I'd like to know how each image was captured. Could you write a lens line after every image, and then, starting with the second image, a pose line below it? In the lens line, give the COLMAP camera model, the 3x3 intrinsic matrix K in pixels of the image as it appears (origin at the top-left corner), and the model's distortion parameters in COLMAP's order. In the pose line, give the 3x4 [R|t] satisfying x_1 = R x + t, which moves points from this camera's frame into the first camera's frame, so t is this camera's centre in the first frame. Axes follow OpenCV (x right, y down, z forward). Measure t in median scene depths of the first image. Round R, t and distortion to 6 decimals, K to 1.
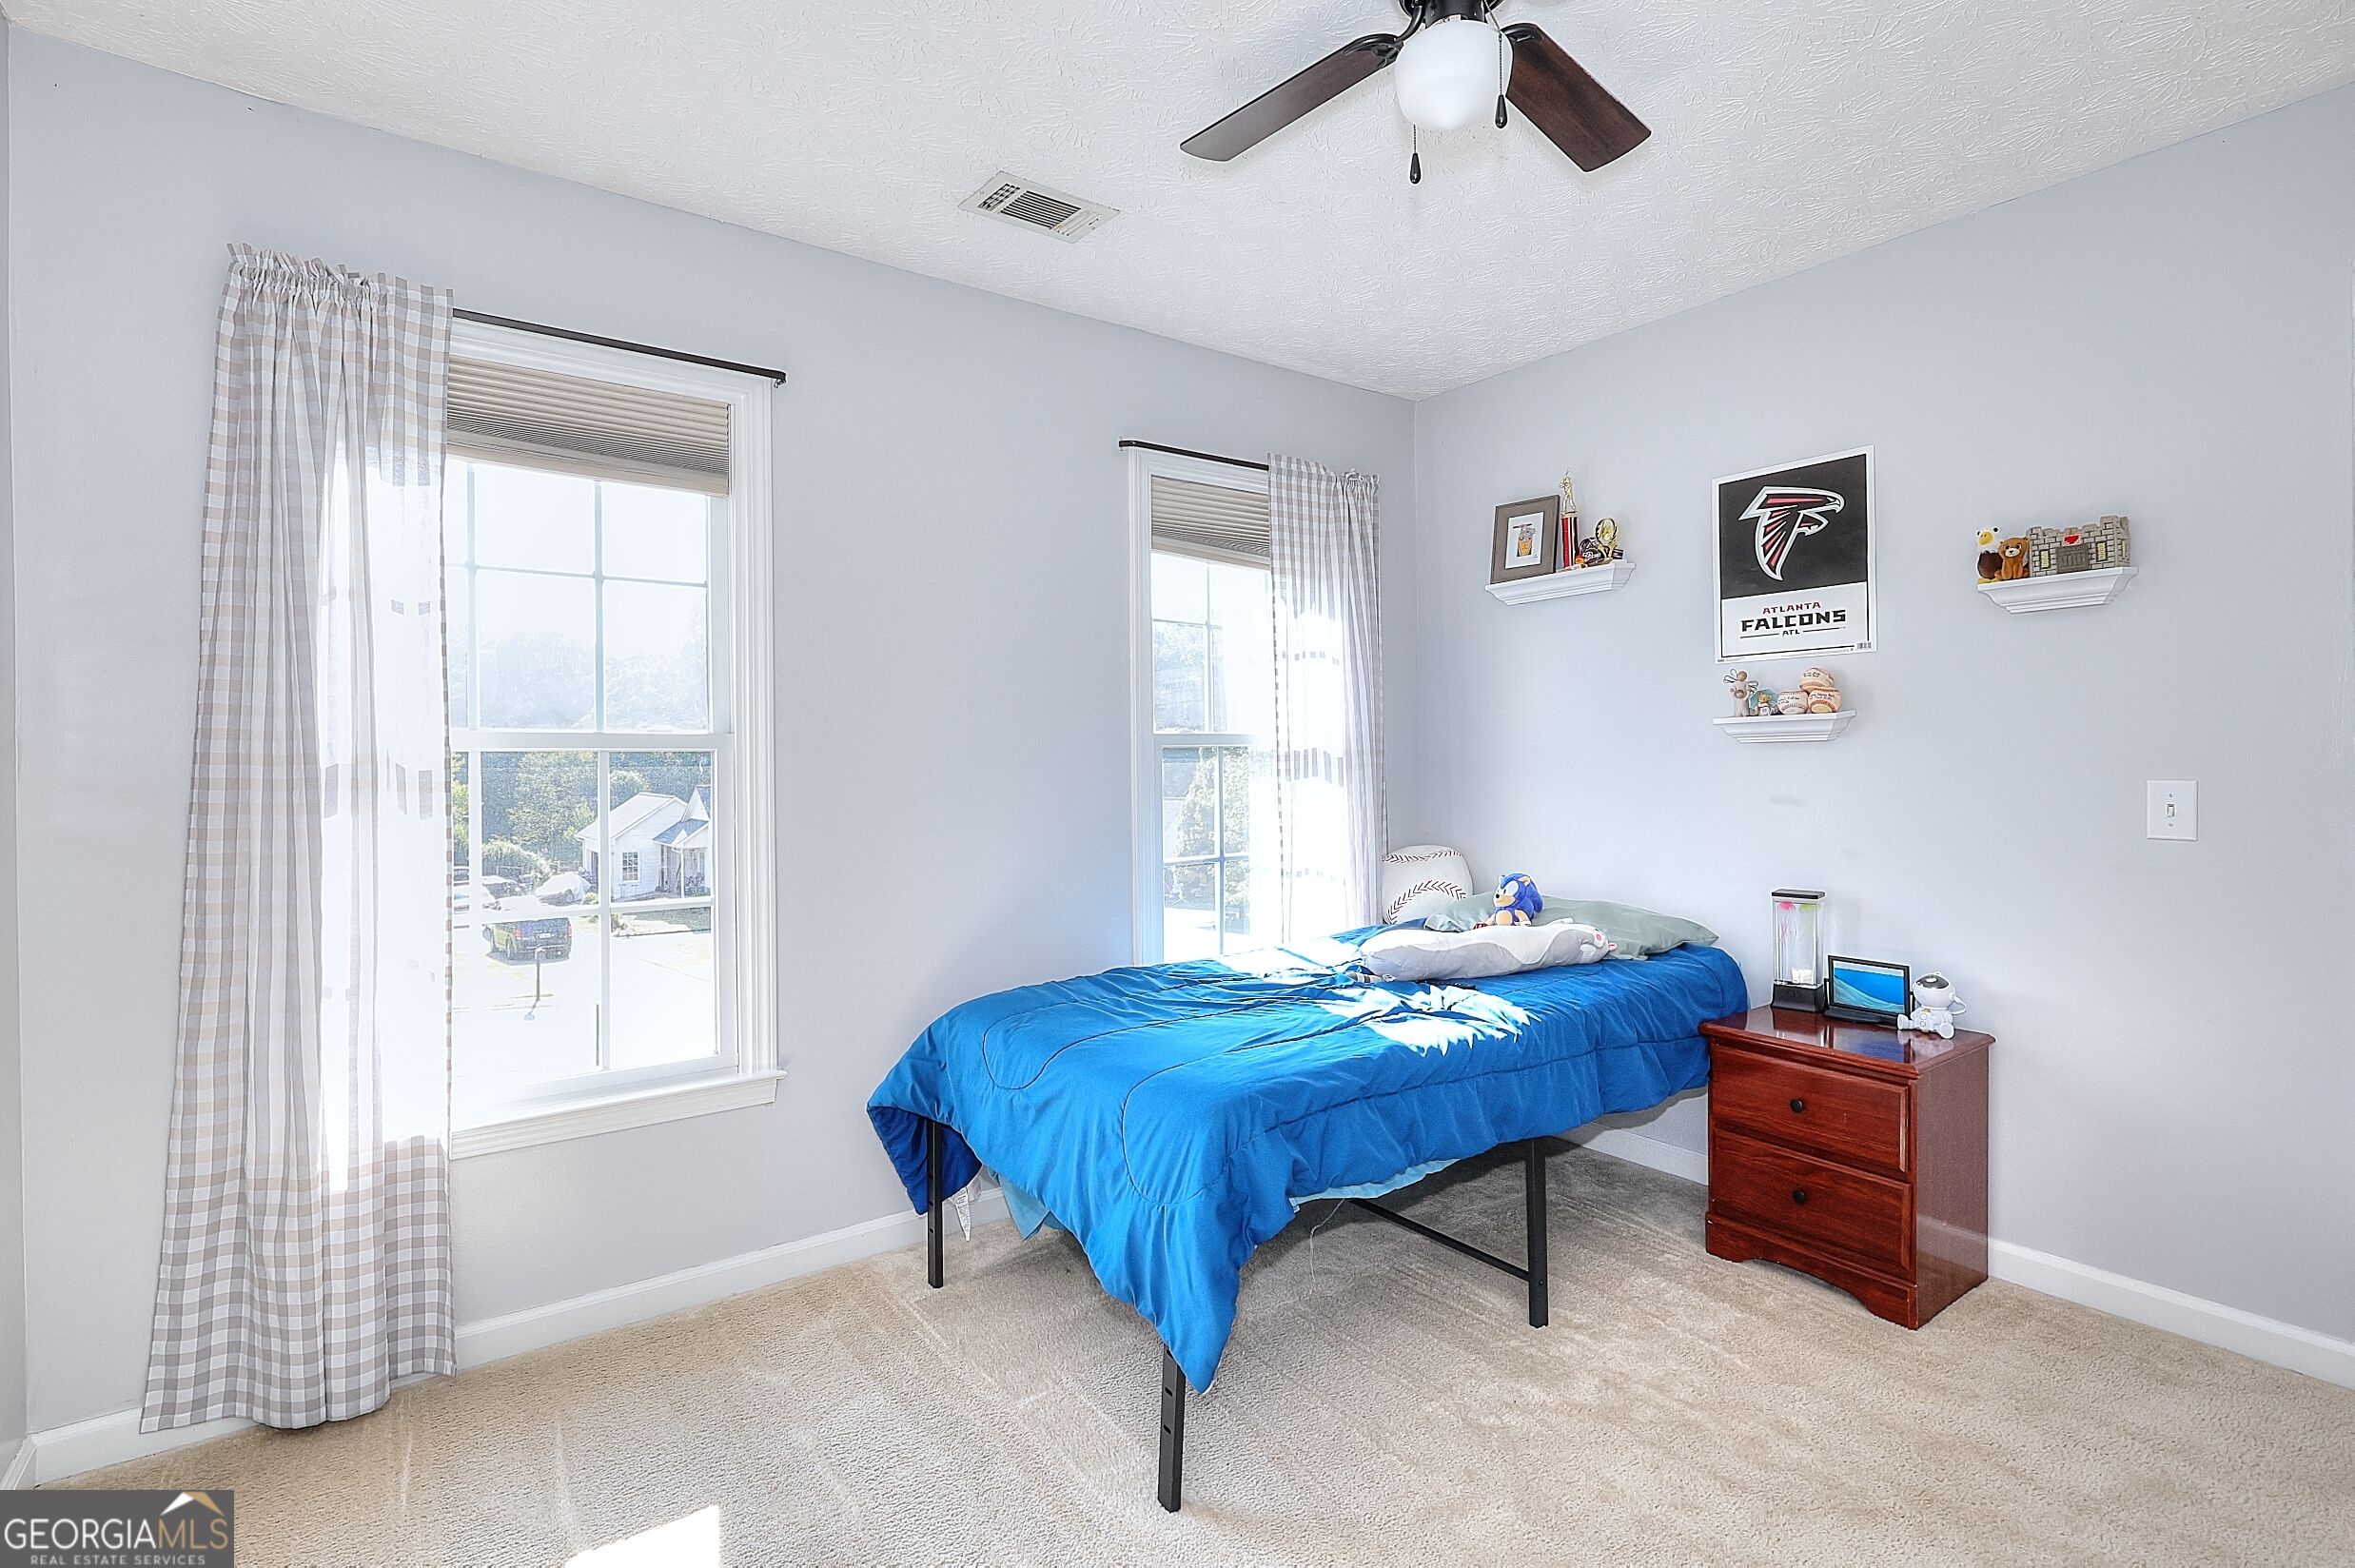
lens RADIAL K [[1087.8, 0, 1196.4], [0, 1087.8, 751.3], [0, 0, 1]] dist [-0.002212, 0.000714]
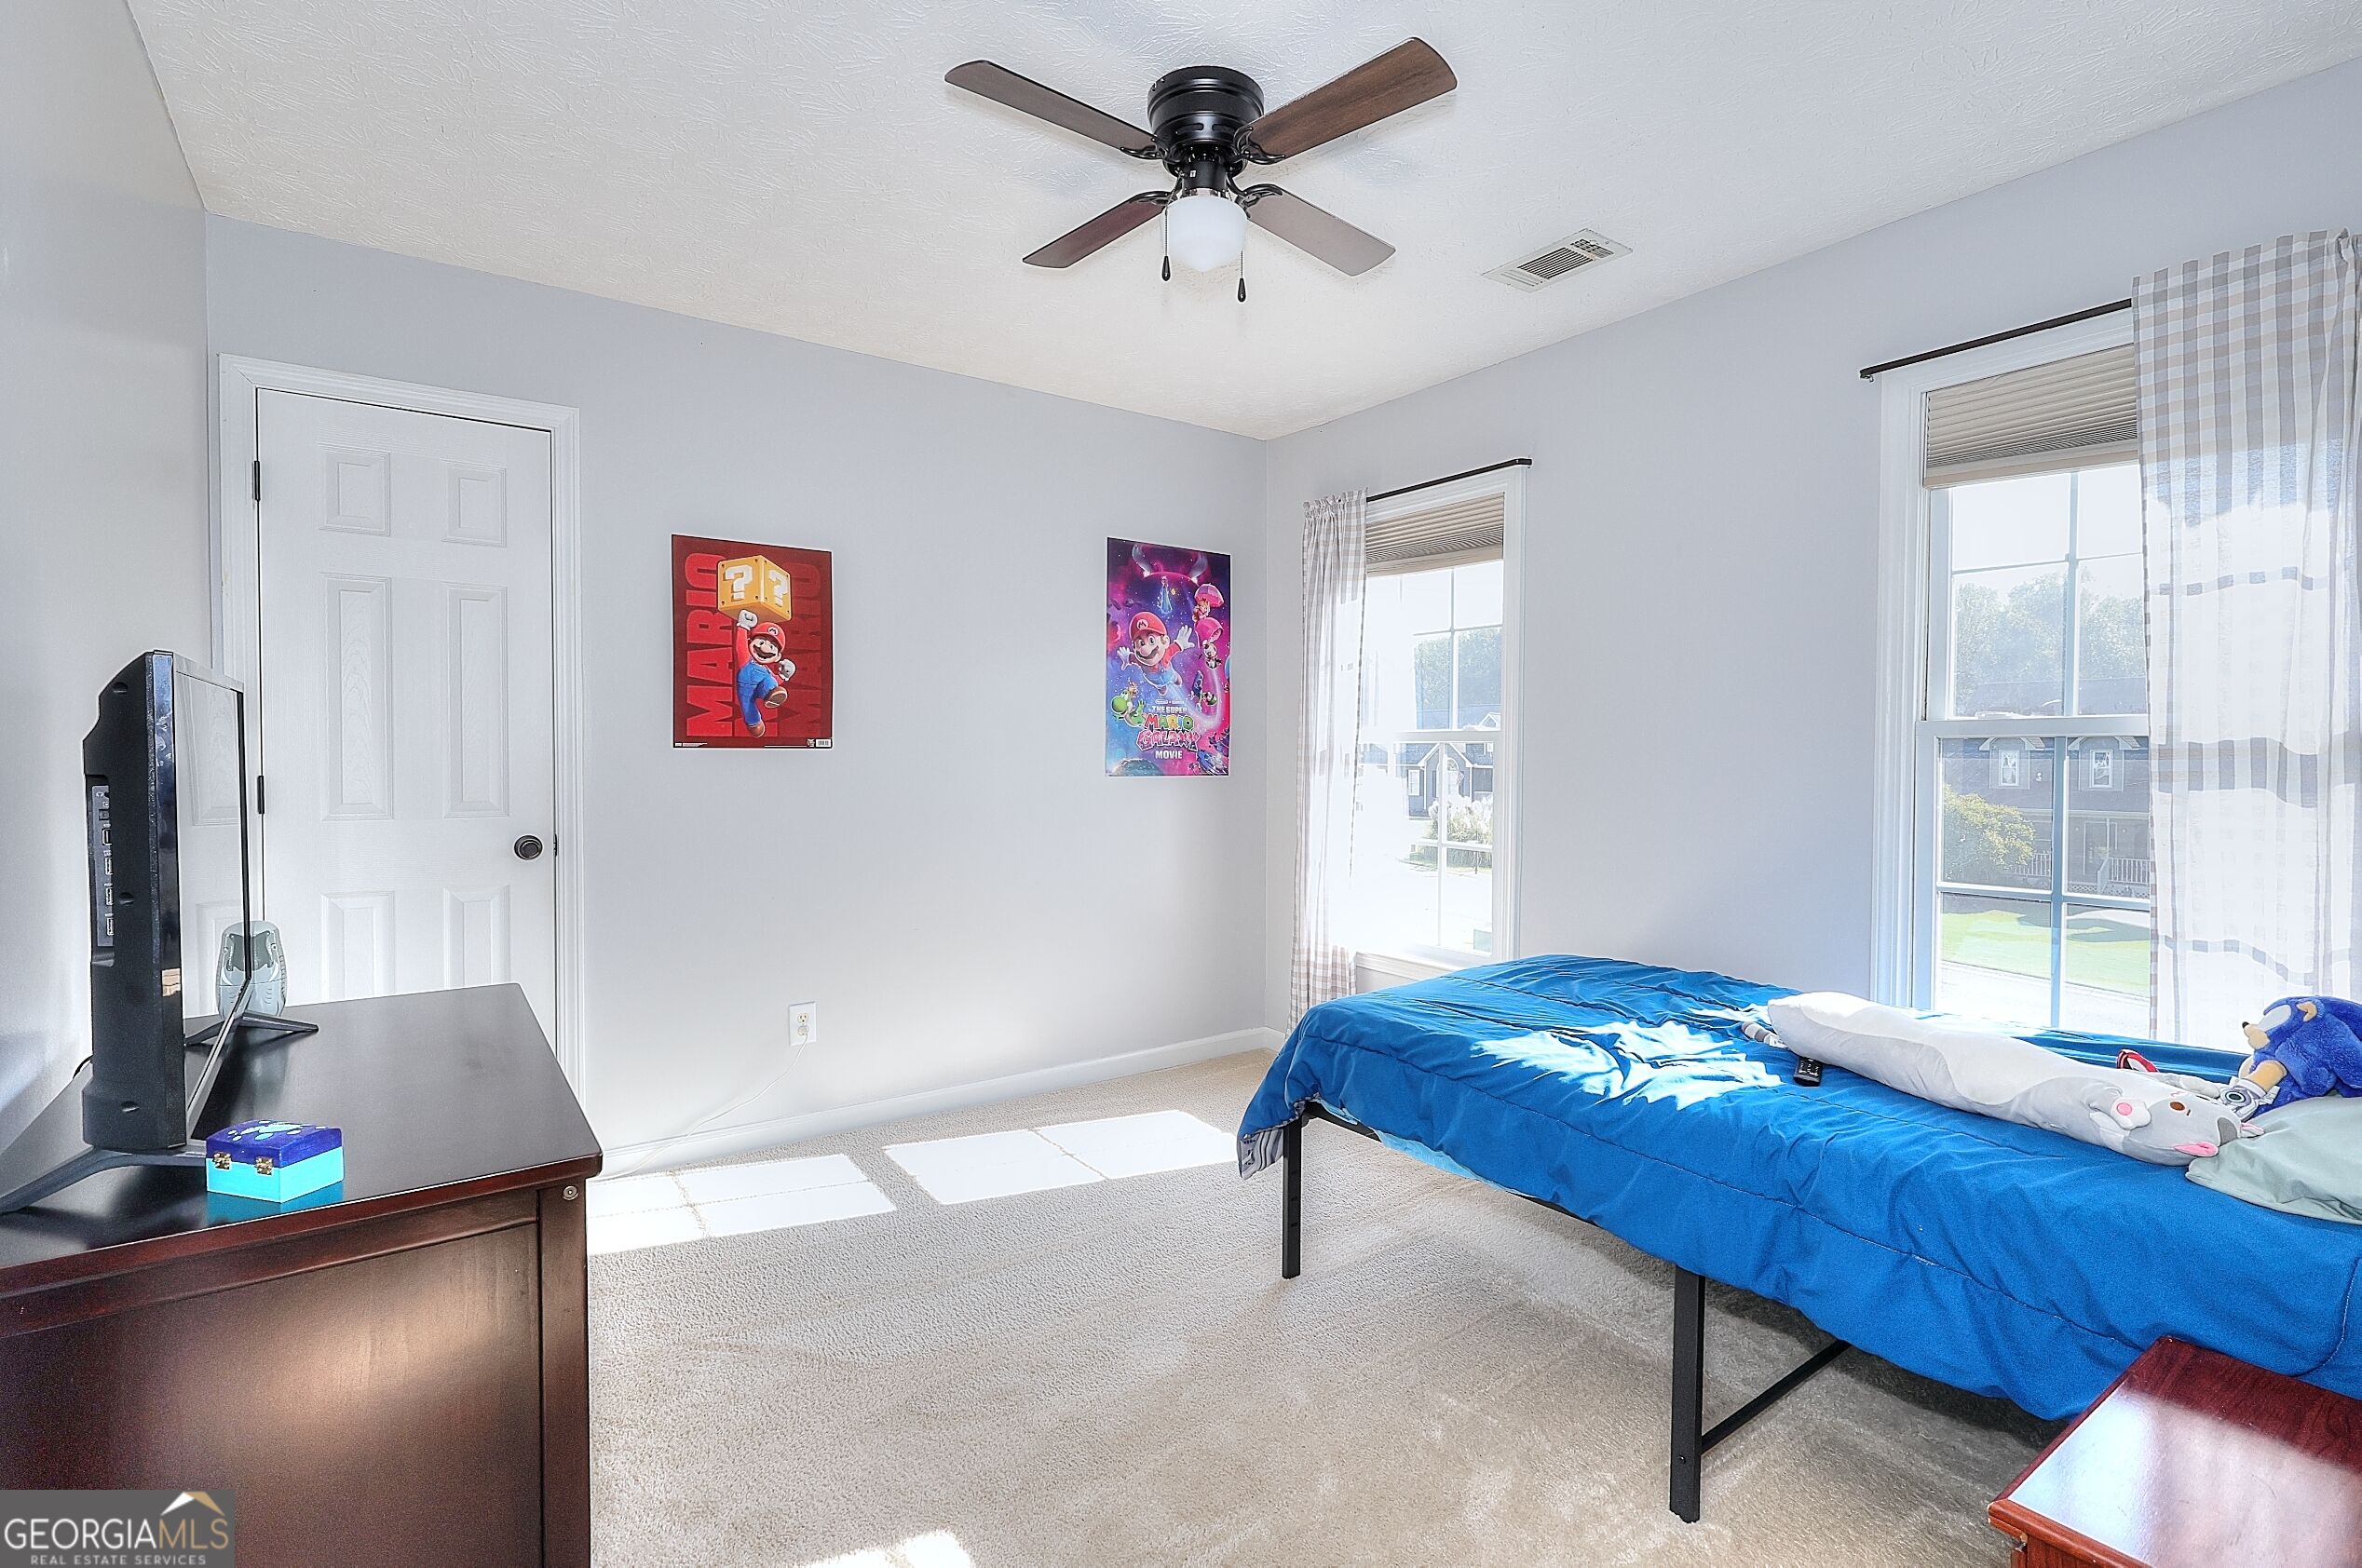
lens RADIAL K [[1090.9, 0, 1180.2], [0, 1090.9, 778.8], [0, 0, 1]] dist [-0.002212, 0.000714]
pose [[-0.003650, 0.028469, -0.999588, 0.851007], [-0.005695, 0.999578, 0.028489, 0.006976], [0.999977, 0.005797, -0.003486, 0.522332]]
